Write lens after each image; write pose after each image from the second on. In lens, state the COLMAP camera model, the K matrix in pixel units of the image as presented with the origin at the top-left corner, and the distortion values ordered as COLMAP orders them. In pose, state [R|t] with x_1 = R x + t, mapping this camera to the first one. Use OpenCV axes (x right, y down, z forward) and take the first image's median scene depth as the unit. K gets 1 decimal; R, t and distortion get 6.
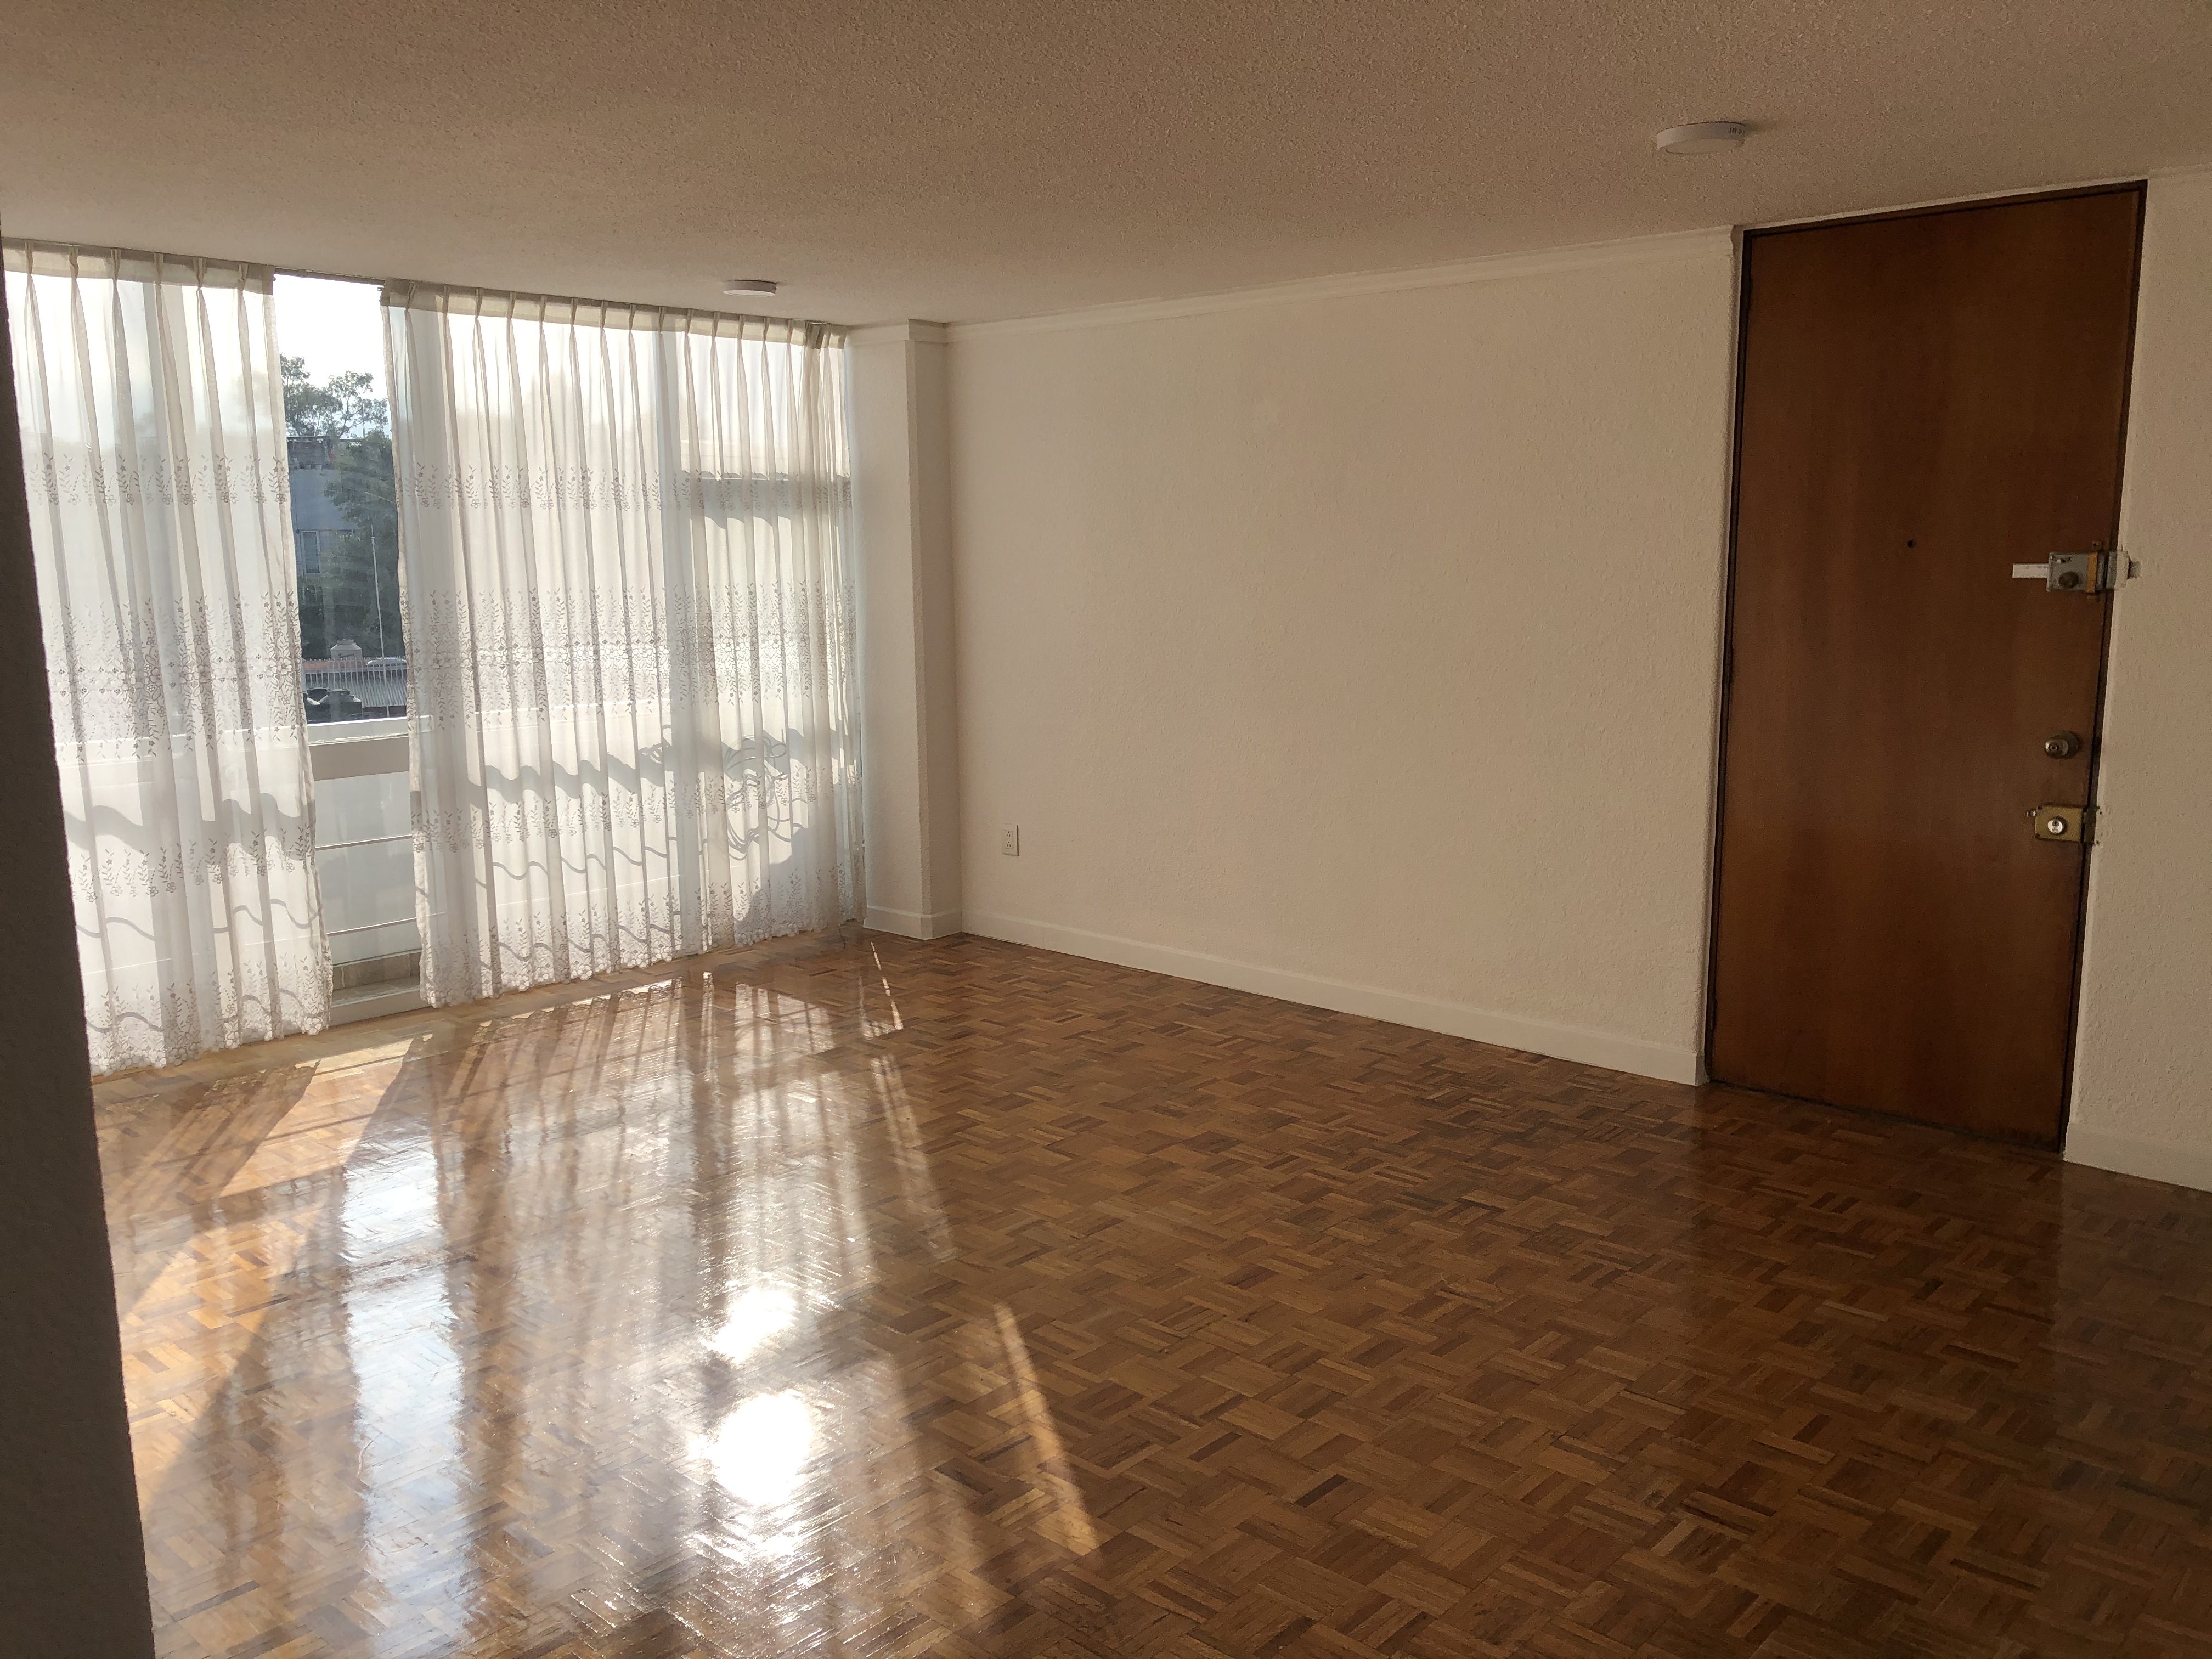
lens RADIAL K [[1833.6, 0, 1092.6], [0, 1833.6, 834.3], [0, 0, 1]] dist [0.045094, -0.021581]
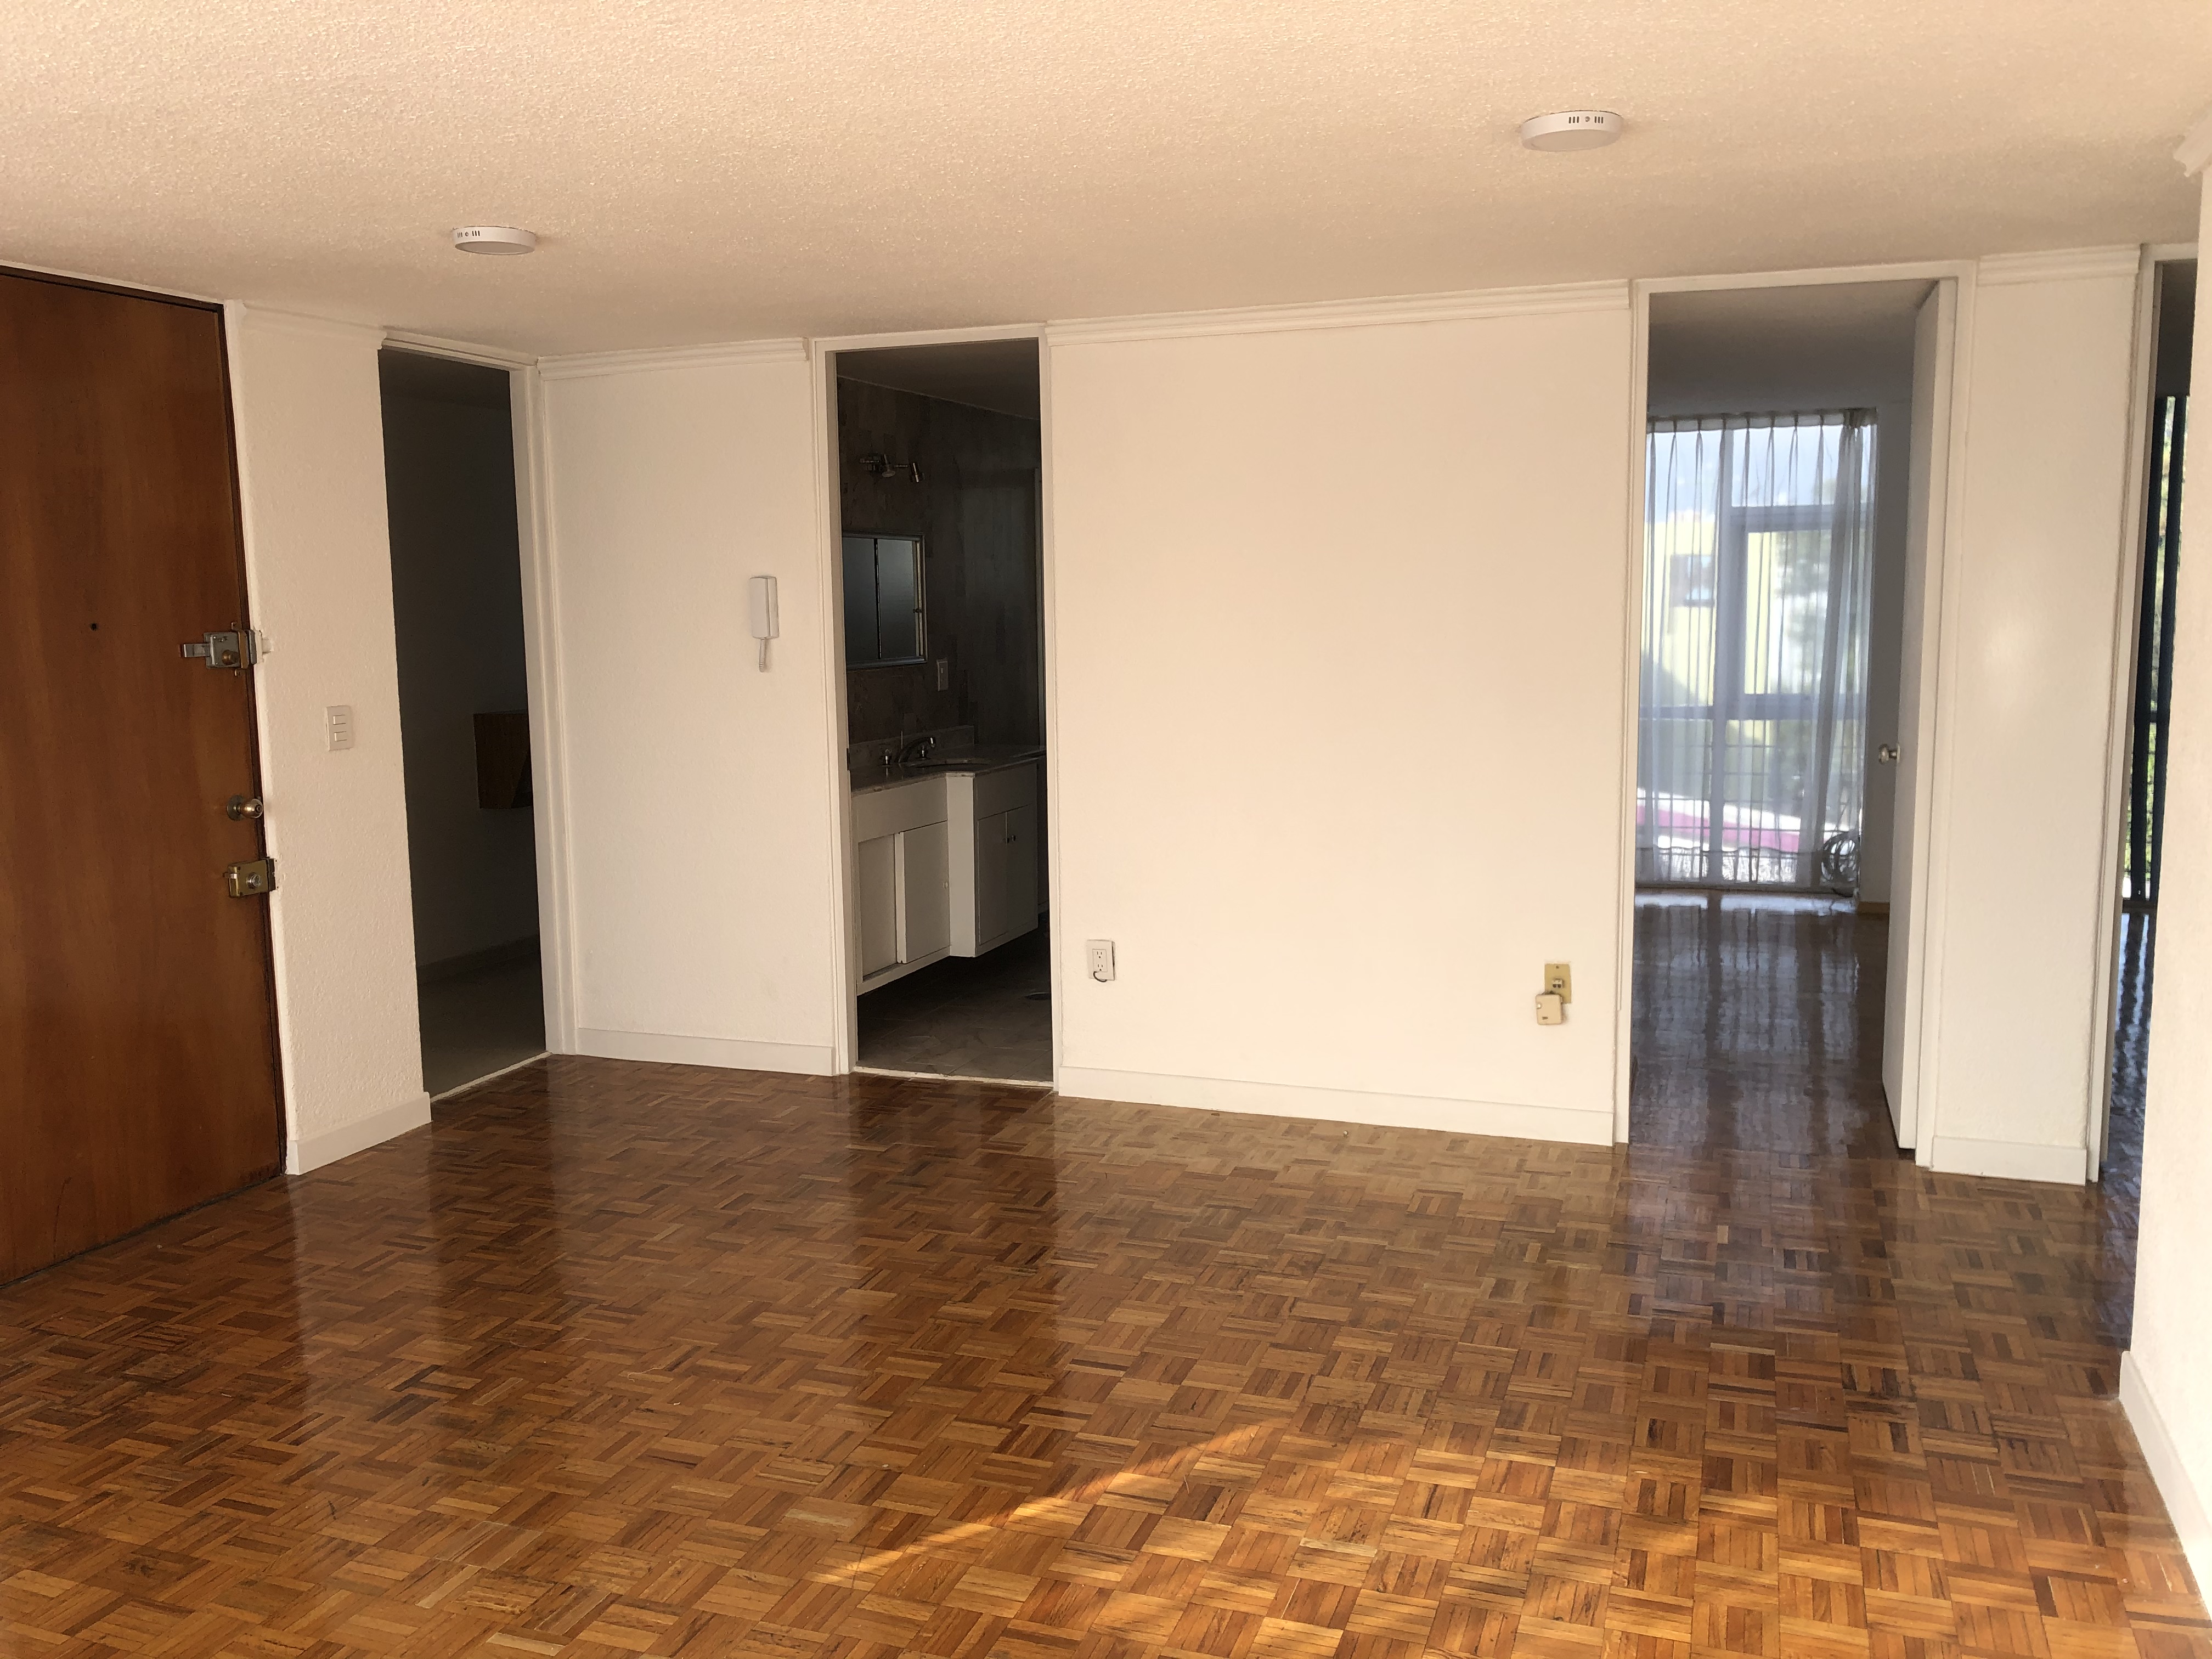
lens RADIAL K [[1833.6, 0, 1101.3], [0, 1833.6, 833.4], [0, 0, 1]] dist [0.045094, -0.021581]
pose [[-0.379209, -0.113649, 0.918305, -0.560250], [0.171836, 0.966516, 0.190574, -0.129350], [-0.909215, 0.230065, -0.346983, 0.778195]]
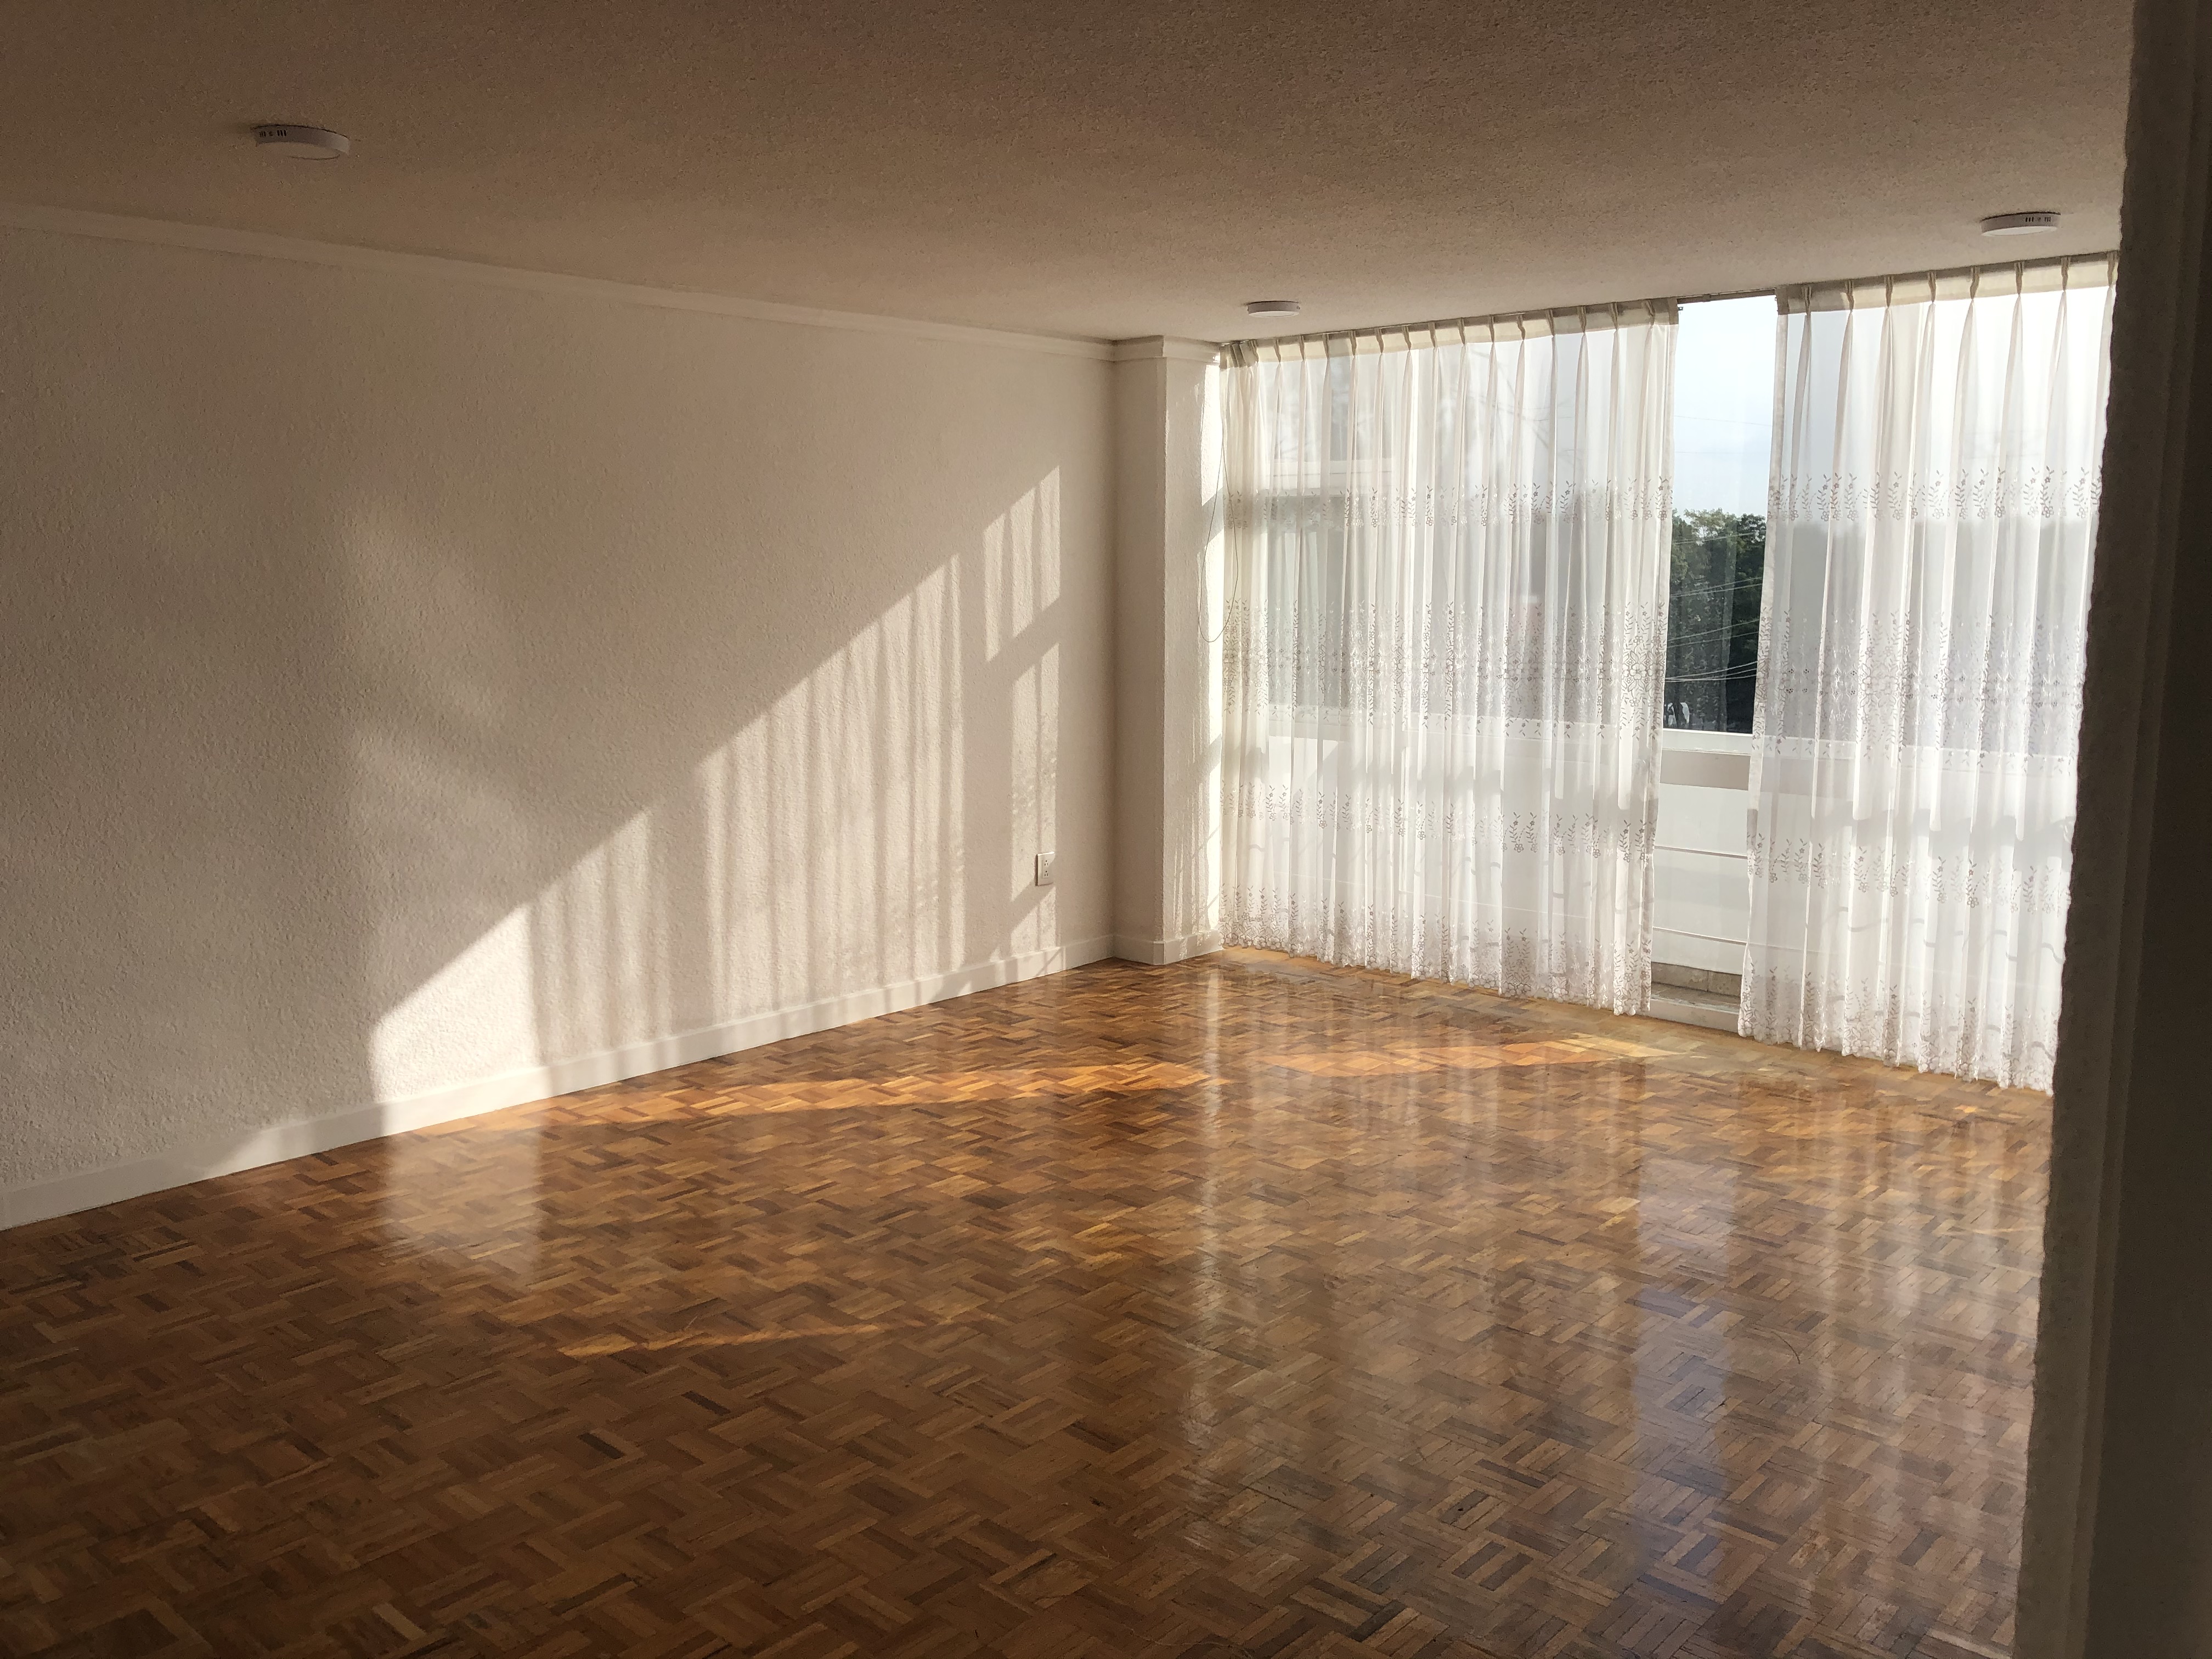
lens RADIAL K [[1833.6, 0, 1096.5], [0, 1833.6, 818.3], [0, 0, 1]] dist [0.045094, -0.021581]
pose [[0.000463, 0.150612, -0.988593, 0.650033], [-0.163511, 0.975299, 0.148510, -0.117751], [0.986541, 0.161577, 0.025079, 0.692713]]
